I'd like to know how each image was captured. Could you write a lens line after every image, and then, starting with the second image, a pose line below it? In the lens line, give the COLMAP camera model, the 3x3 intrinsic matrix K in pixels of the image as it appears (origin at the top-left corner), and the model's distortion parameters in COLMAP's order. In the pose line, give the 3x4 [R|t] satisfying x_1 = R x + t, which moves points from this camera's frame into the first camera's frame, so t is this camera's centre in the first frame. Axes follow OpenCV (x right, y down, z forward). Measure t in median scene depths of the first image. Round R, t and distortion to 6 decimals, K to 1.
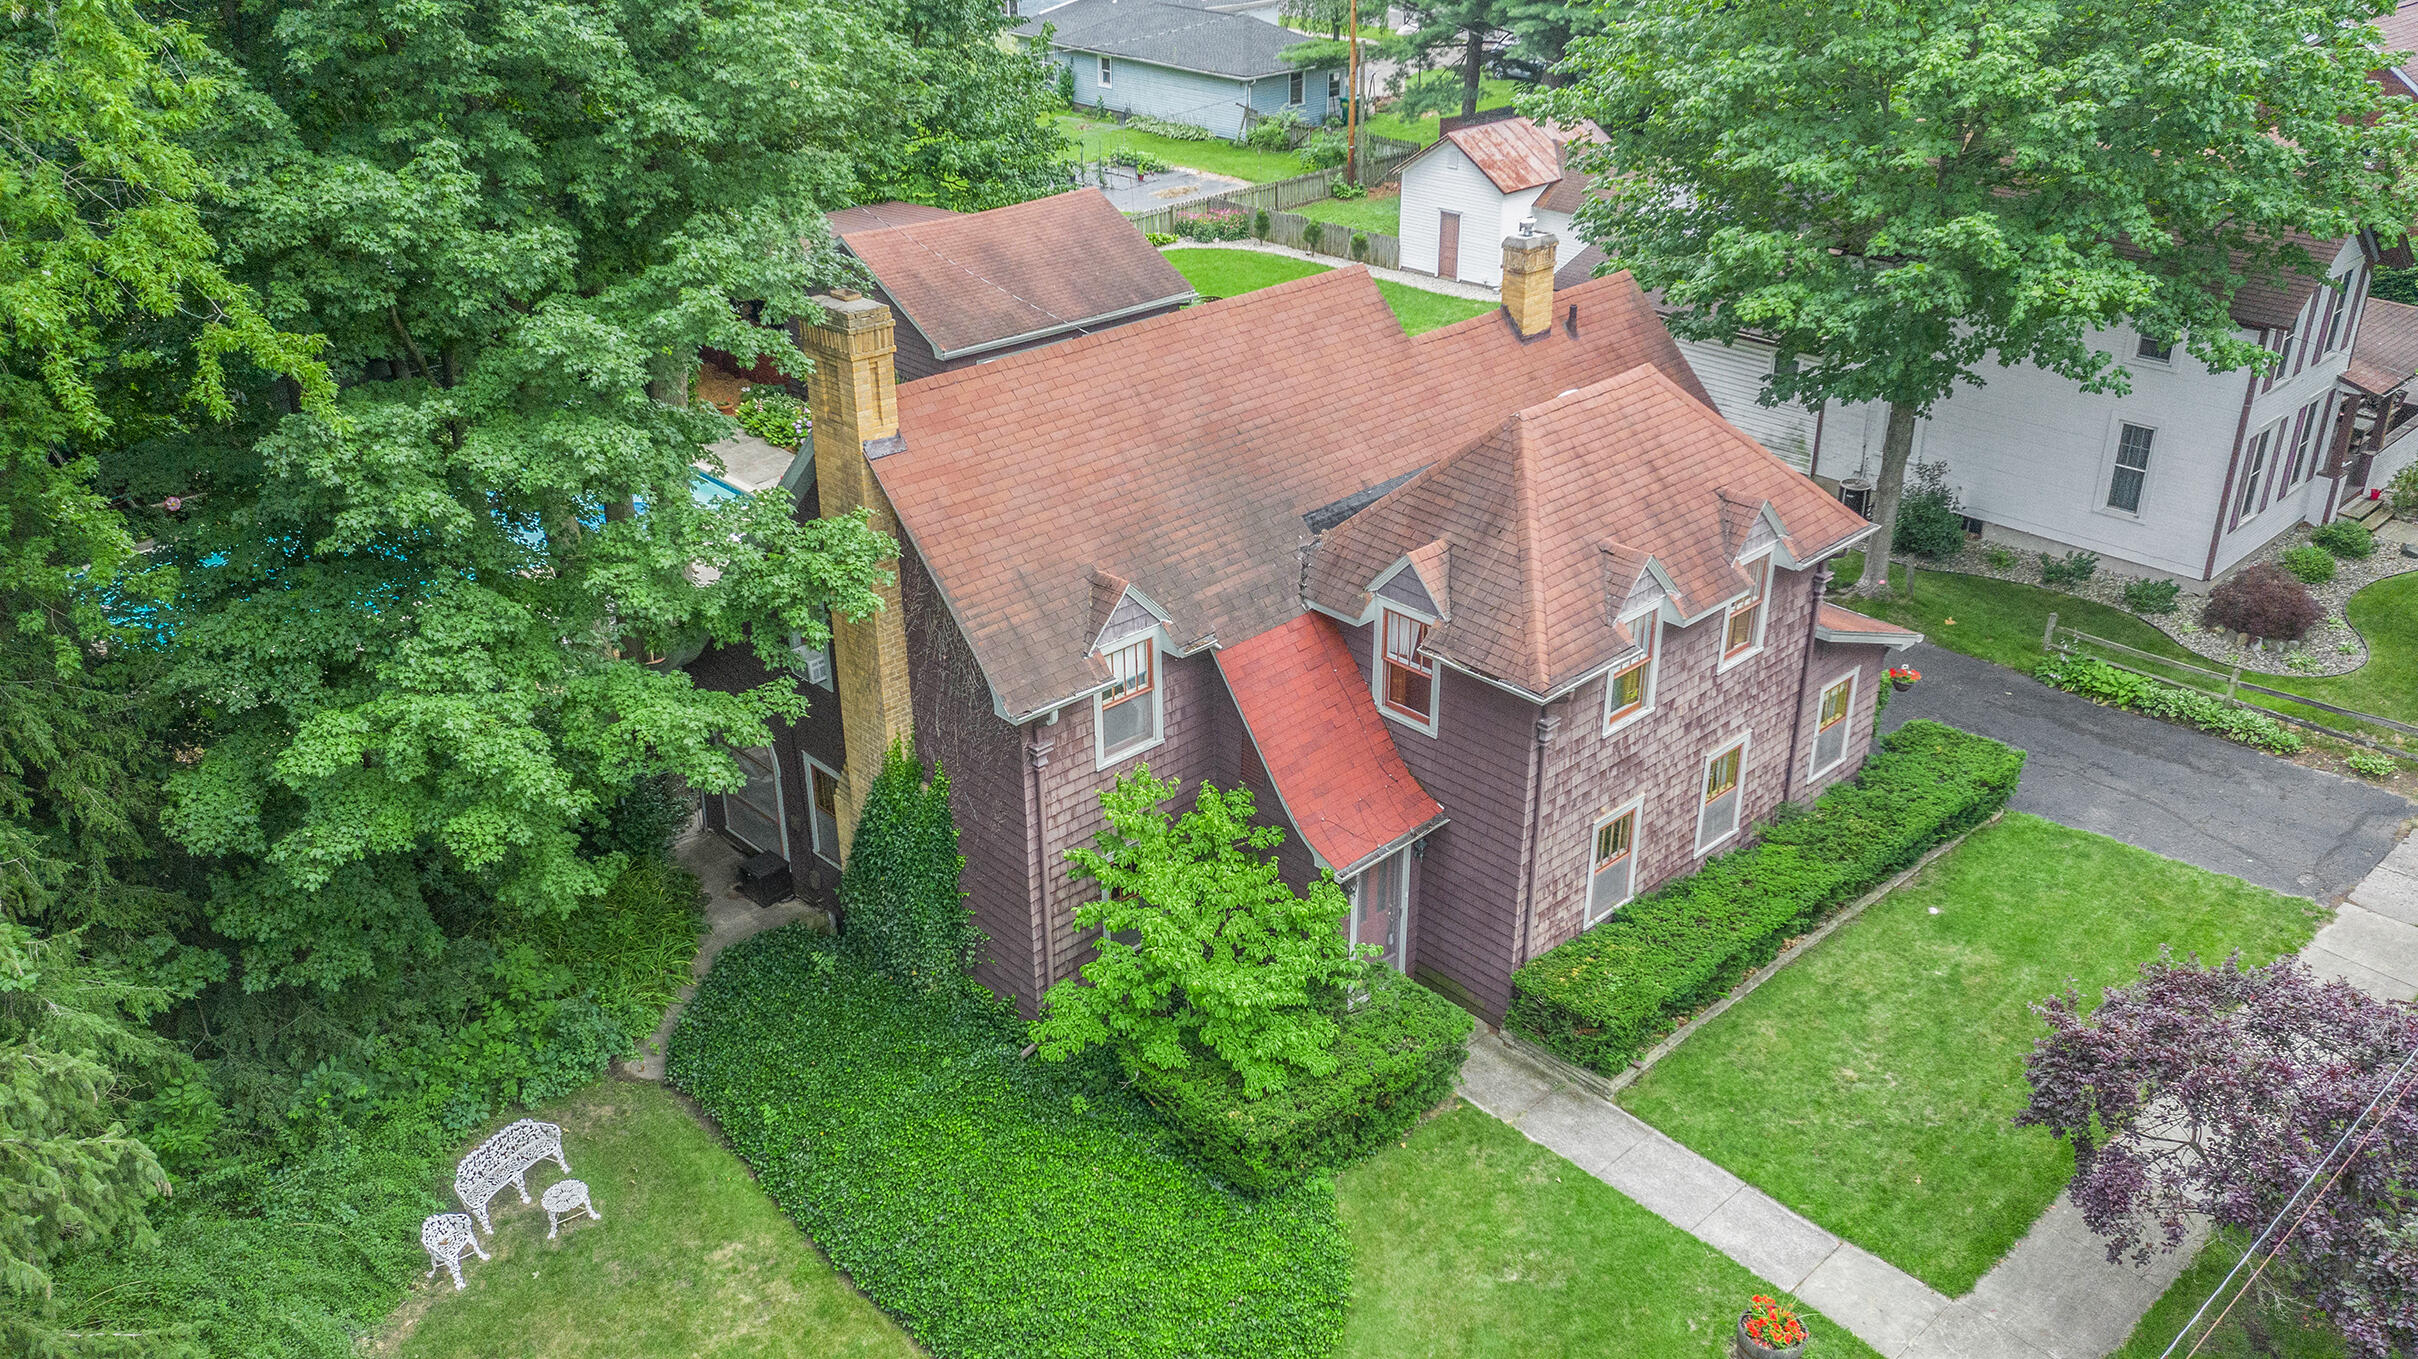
lens RADIAL K [[1918.4, 0, 1203.0], [0, 1918.4, 681.8], [0, 0, 1]] dist [0.001046, 0.003629]
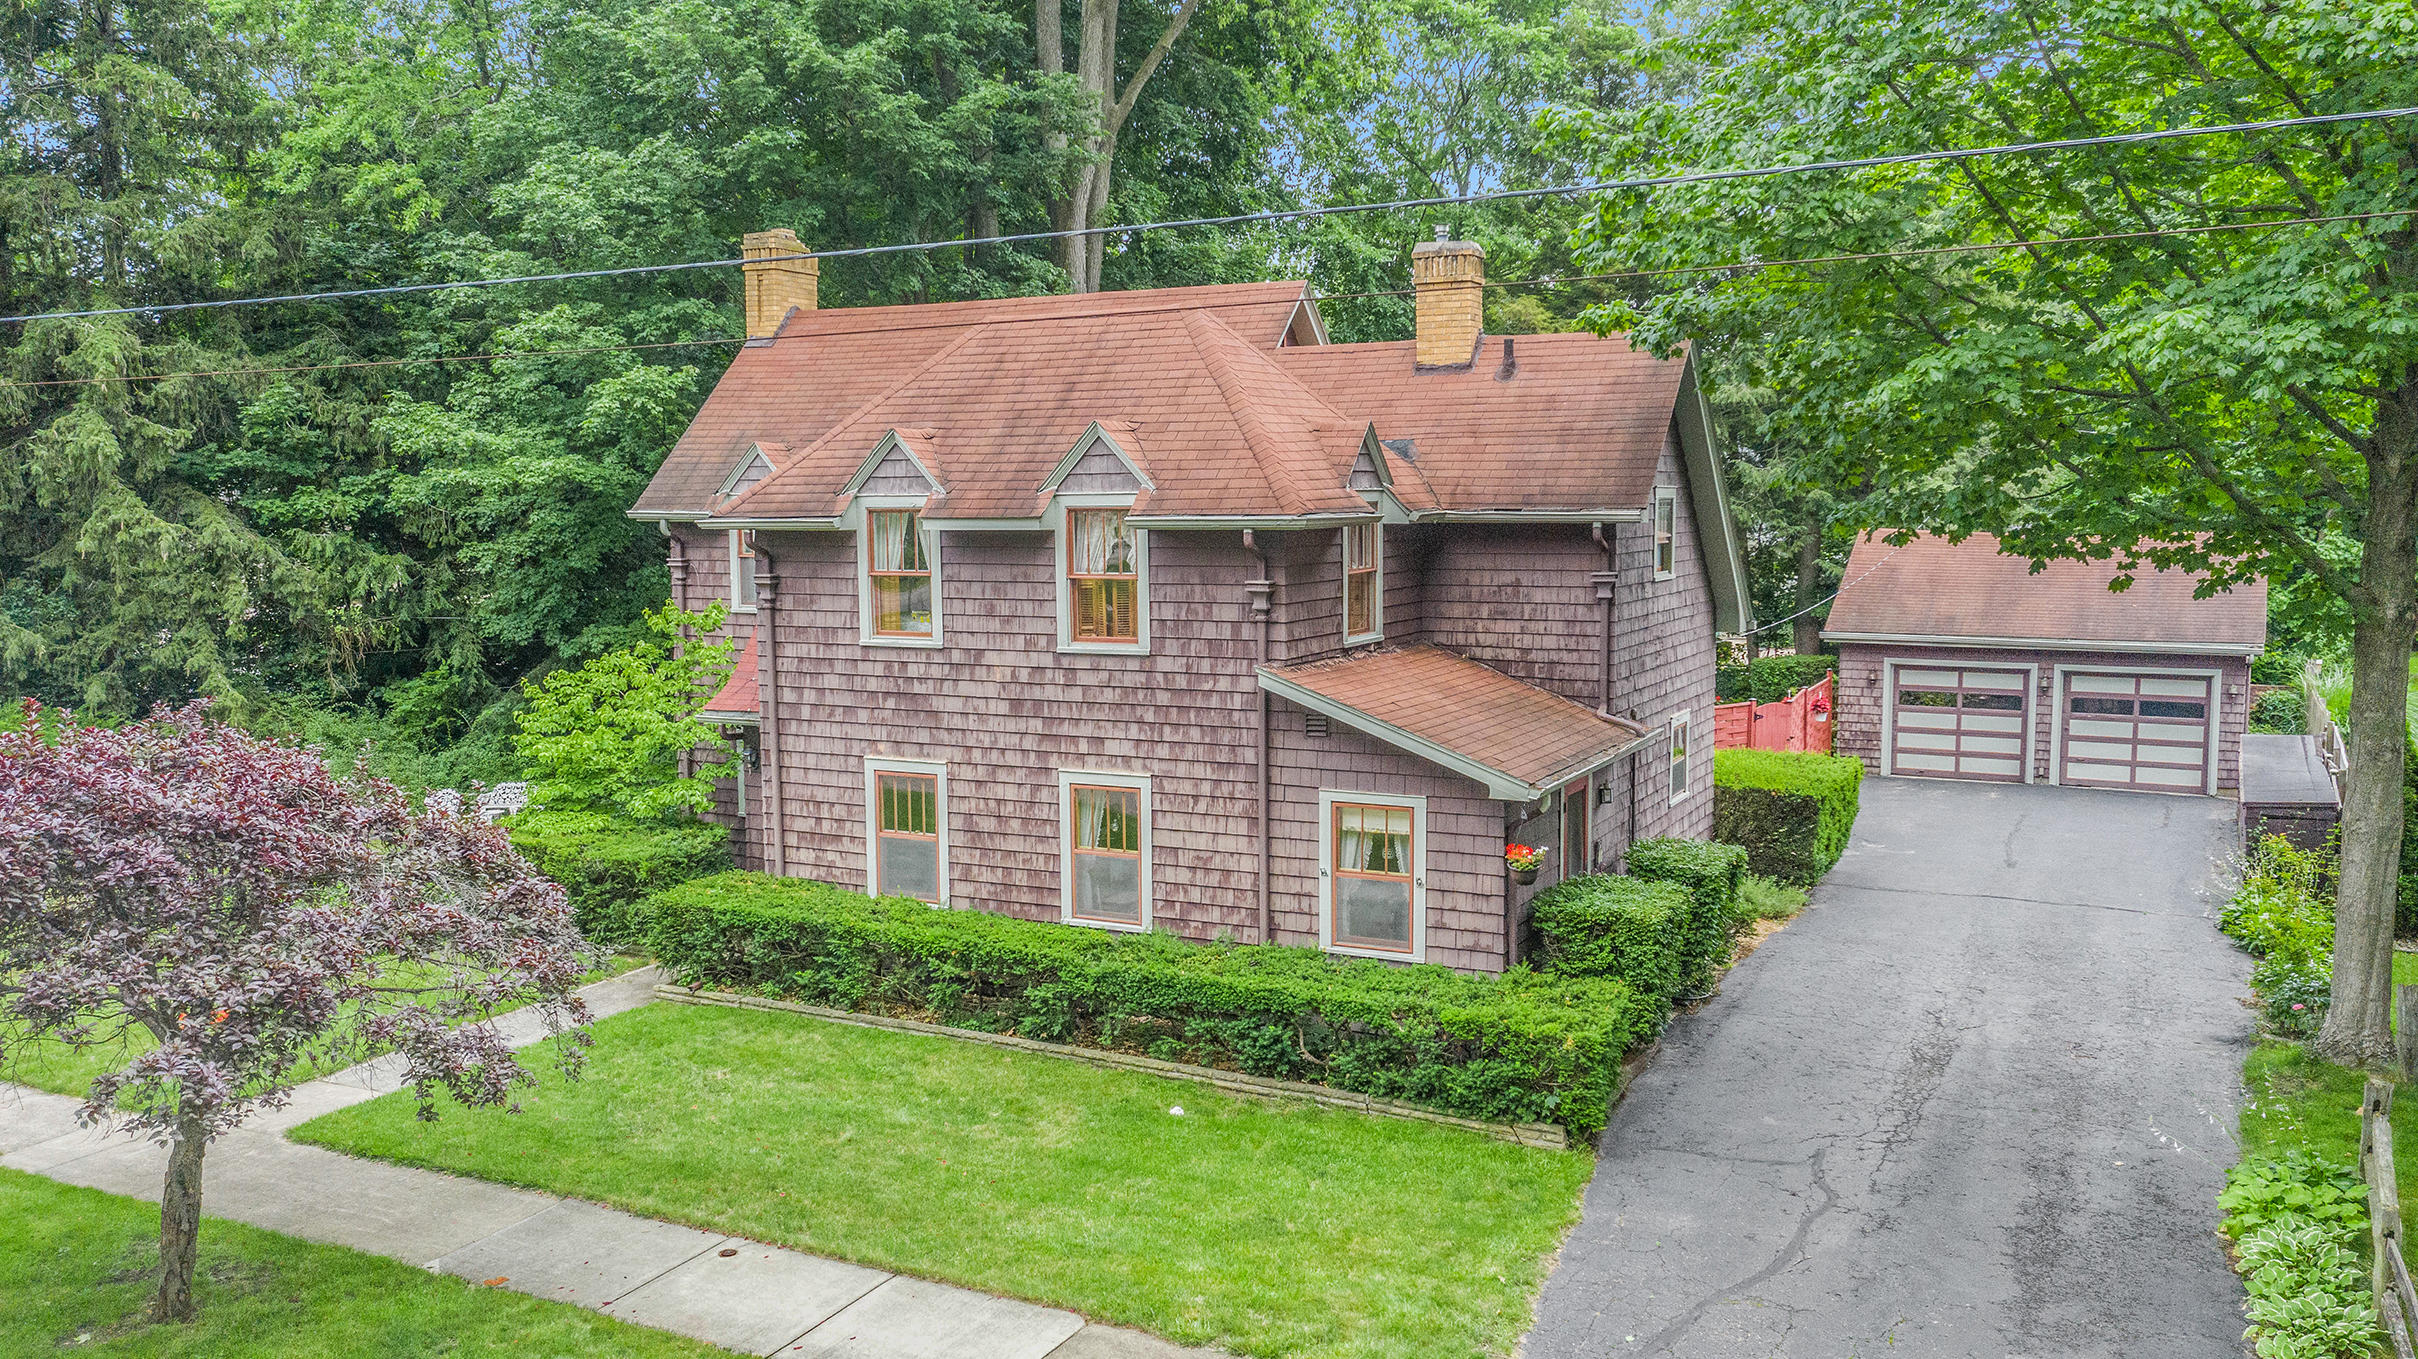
lens RADIAL K [[1918.4, 0, 1203.0], [0, 1918.4, 681.8], [0, 0, 1]] dist [0.001046, 0.003629]
pose [[0.329827, 0.099690, -0.938763, 1.045275], [-0.418092, 0.906996, -0.050576, 0.023149], [0.846412, 0.409170, 0.340831, 0.810102]]
